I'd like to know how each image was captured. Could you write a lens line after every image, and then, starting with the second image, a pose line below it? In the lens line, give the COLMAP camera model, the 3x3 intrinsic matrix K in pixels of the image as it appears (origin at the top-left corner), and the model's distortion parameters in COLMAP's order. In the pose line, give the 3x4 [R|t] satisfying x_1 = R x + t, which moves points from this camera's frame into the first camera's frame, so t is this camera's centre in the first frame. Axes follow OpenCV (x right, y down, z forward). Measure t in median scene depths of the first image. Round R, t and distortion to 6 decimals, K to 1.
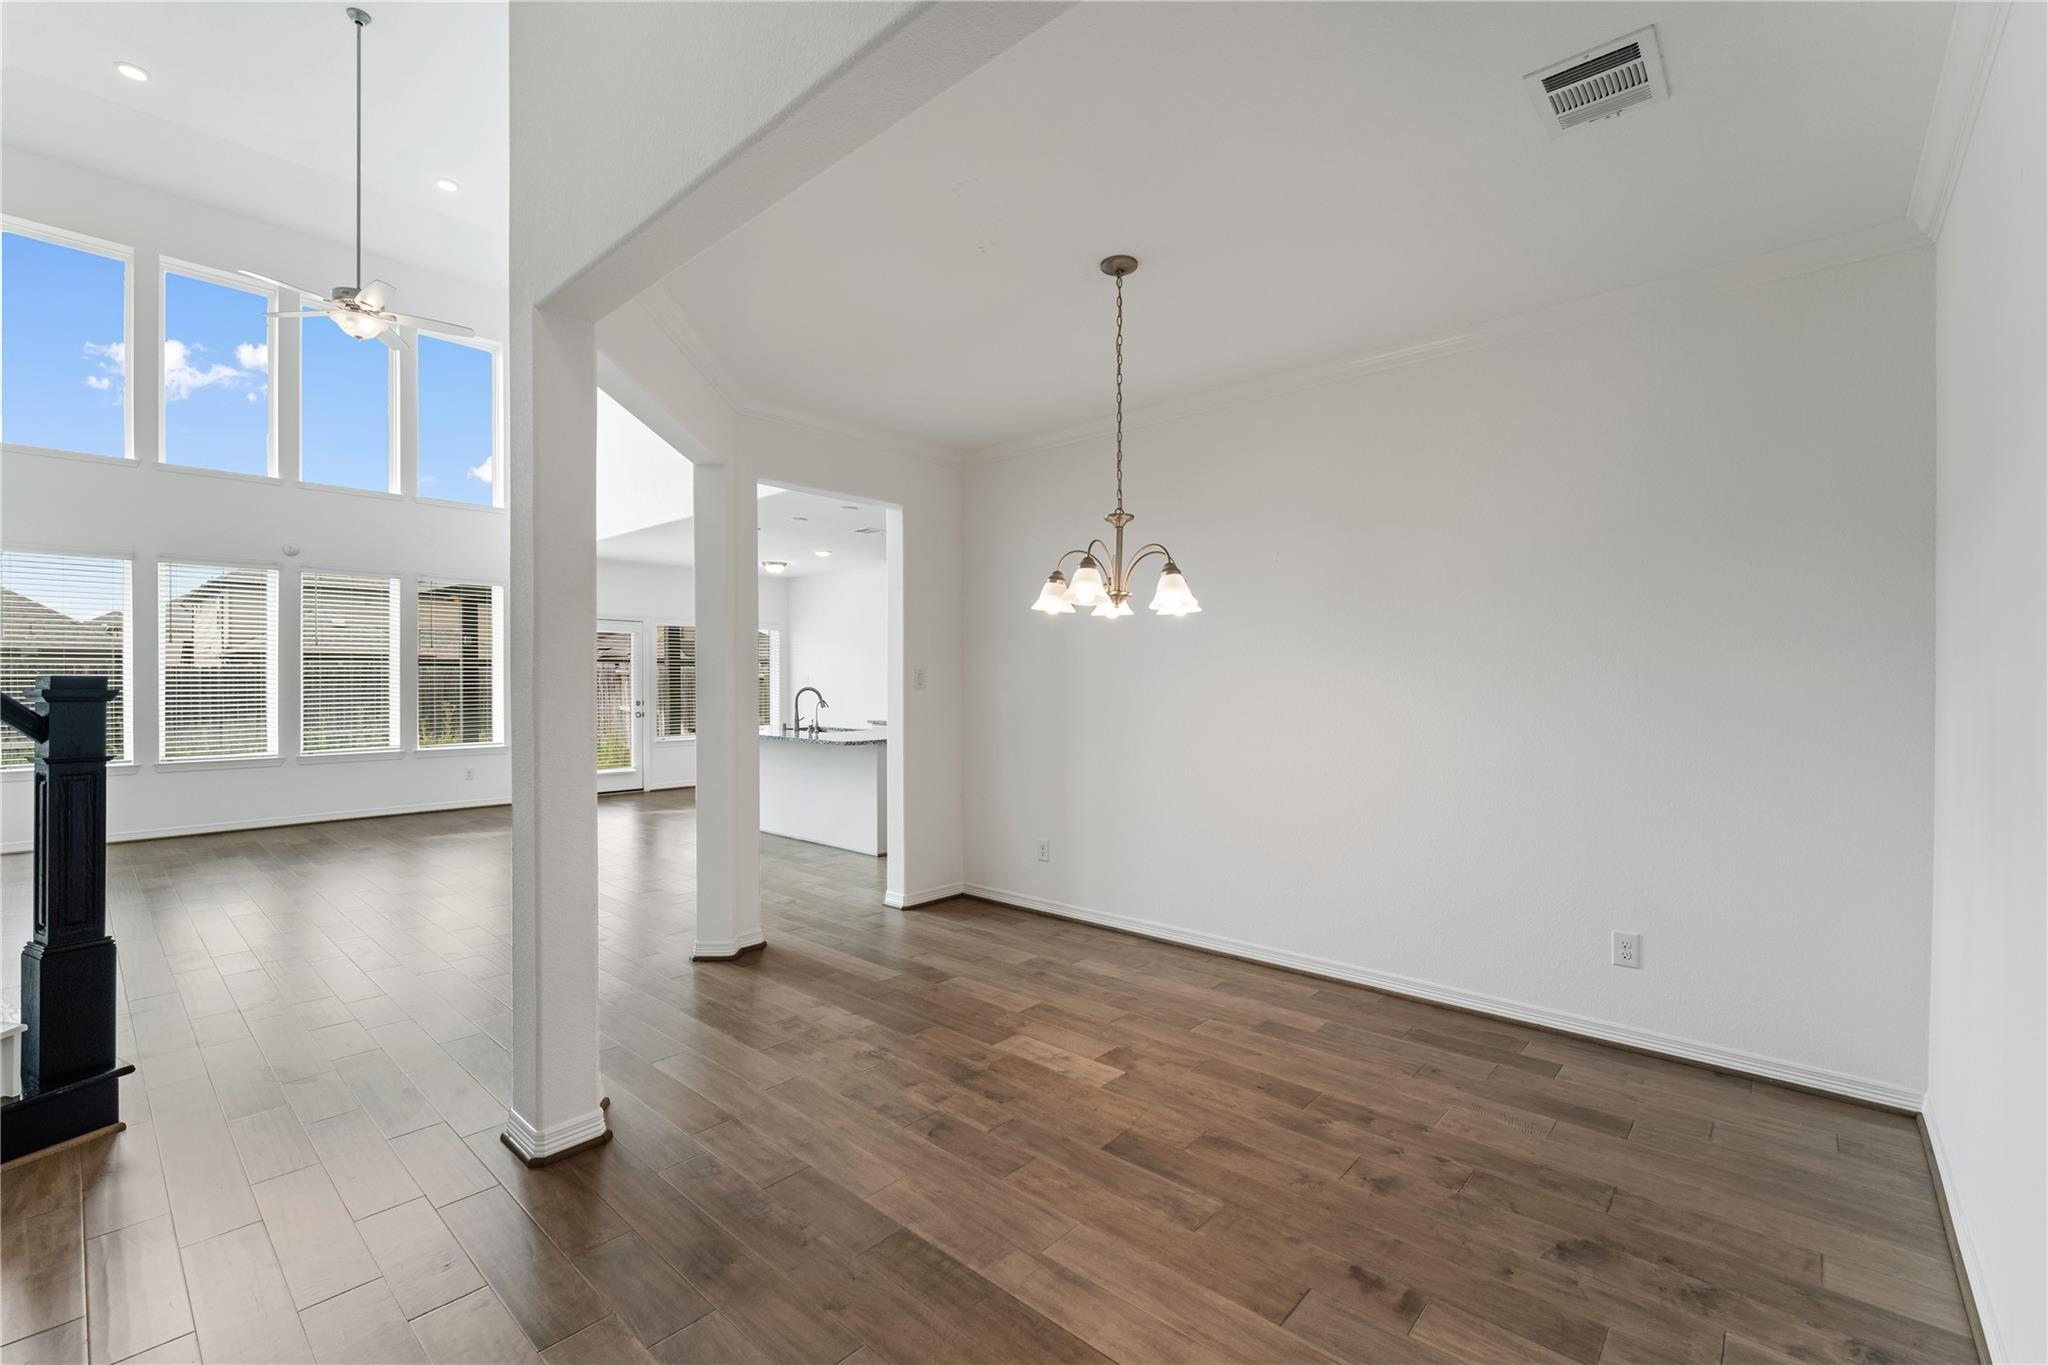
lens RADIAL K [[864.8, 0, 1034.2], [0, 864.8, 682.1], [0, 0, 1]] dist [-0.005311, 0.001187]
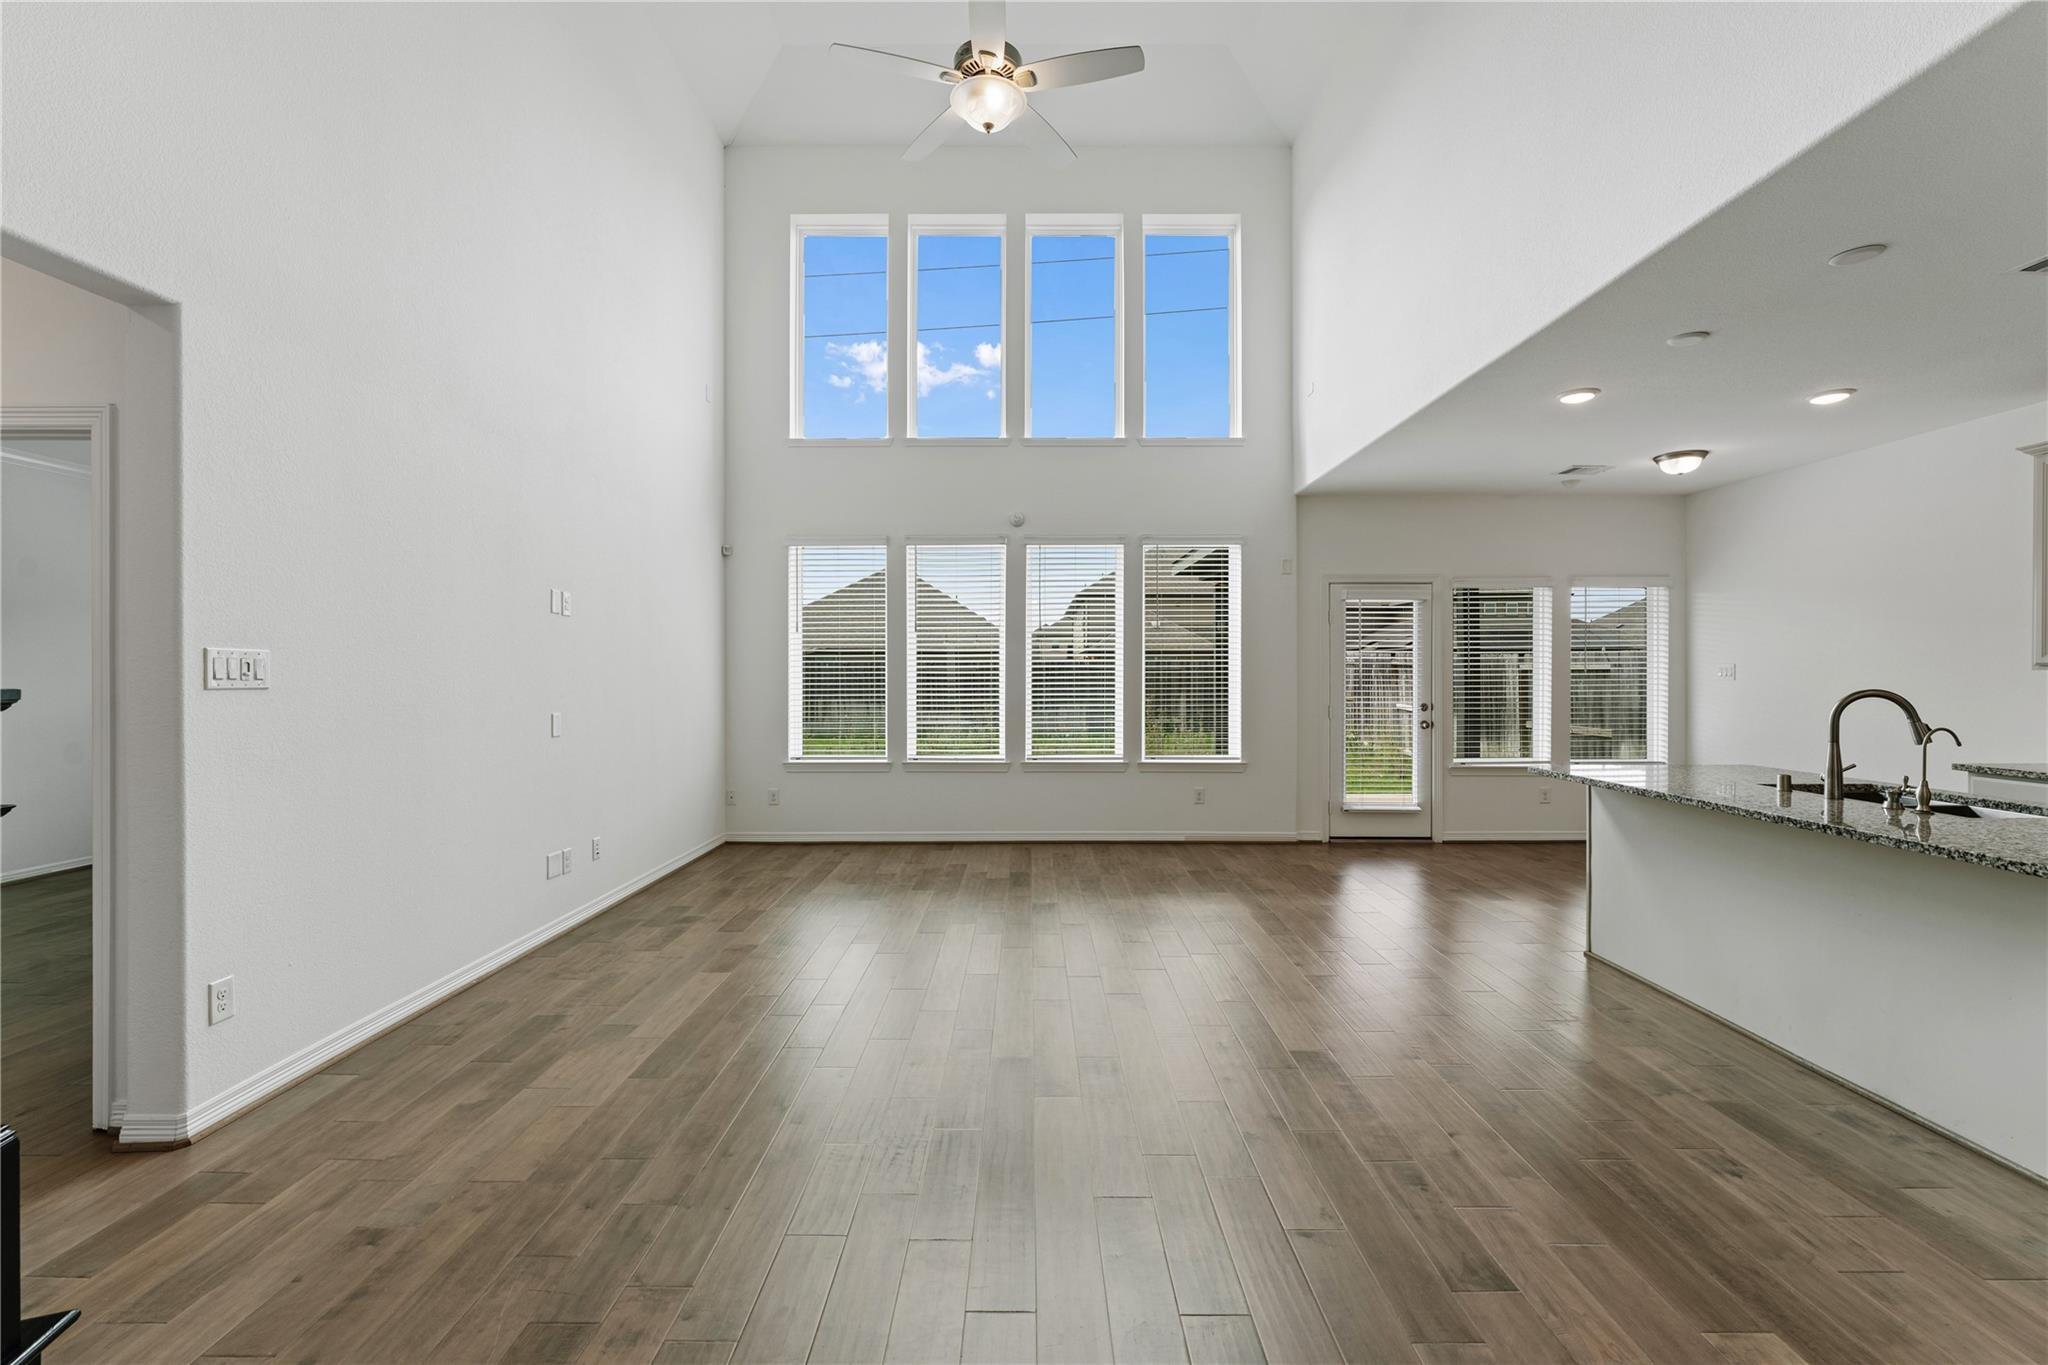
lens RADIAL K [[864.8, 0, 1022.6], [0, 864.8, 674.4], [0, 0, 1]] dist [-0.005311, 0.001187]
pose [[0.654454, 0.001633, -0.756100, -0.730716], [-0.002380, 0.999997, 0.000100, -0.002107], [0.756098, 0.001735, 0.654456, 1.533021]]
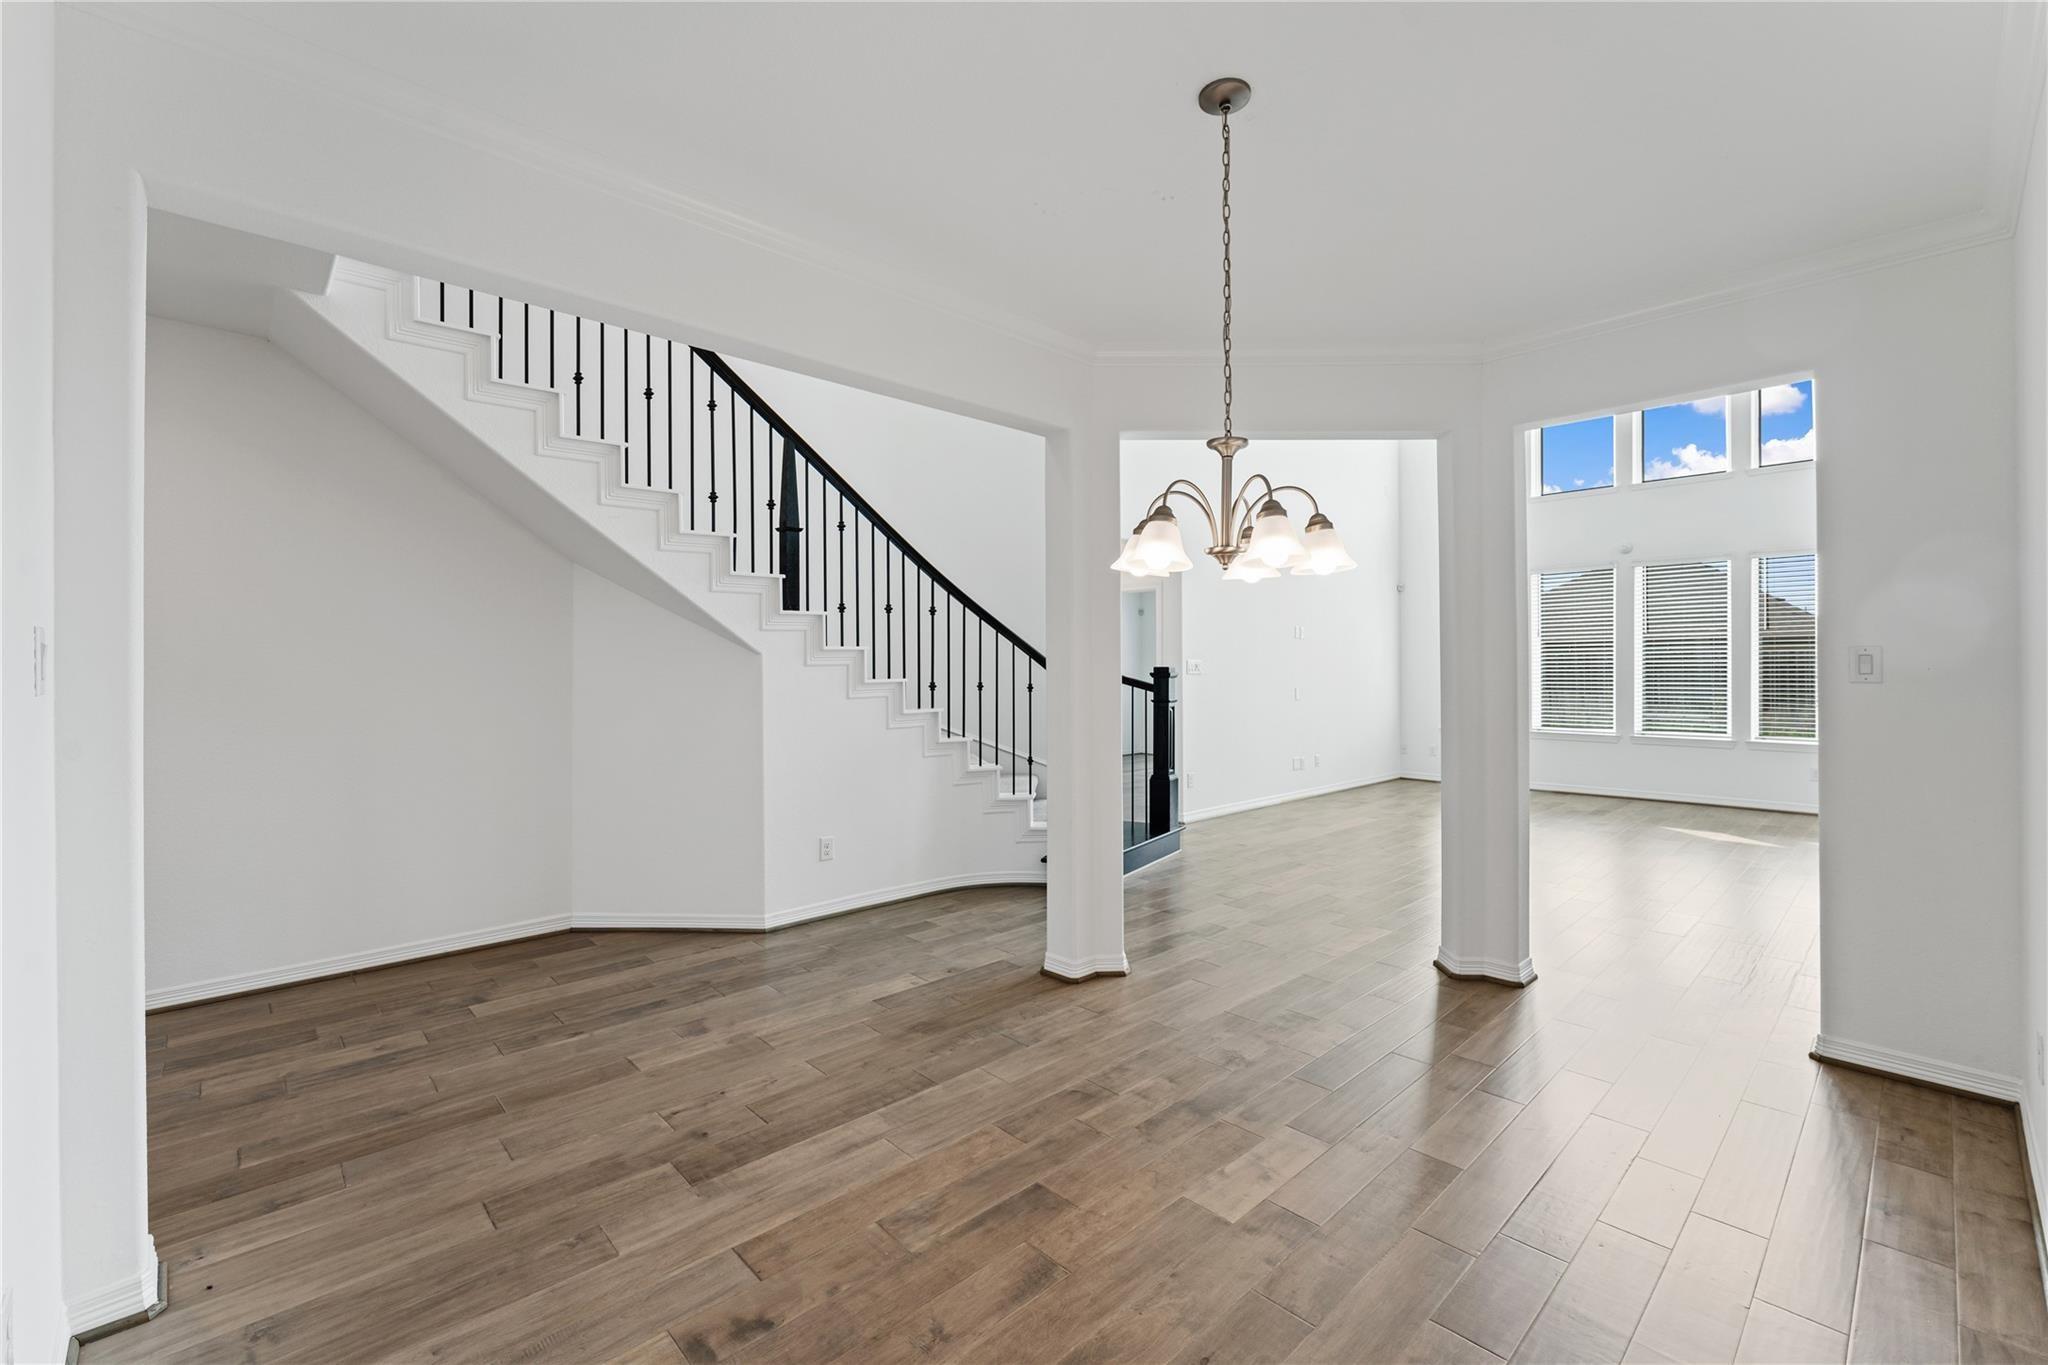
lens RADIAL K [[864.8, 0, 1021.5], [0, 864.8, 674.1], [0, 0, 1]] dist [-0.005311, 0.001187]
pose [[-0.092489, 0.006714, -0.995691, 0.787473], [0.001733, 0.999977, 0.006582, -0.002219], [0.995712, -0.001117, -0.092499, 0.856236]]
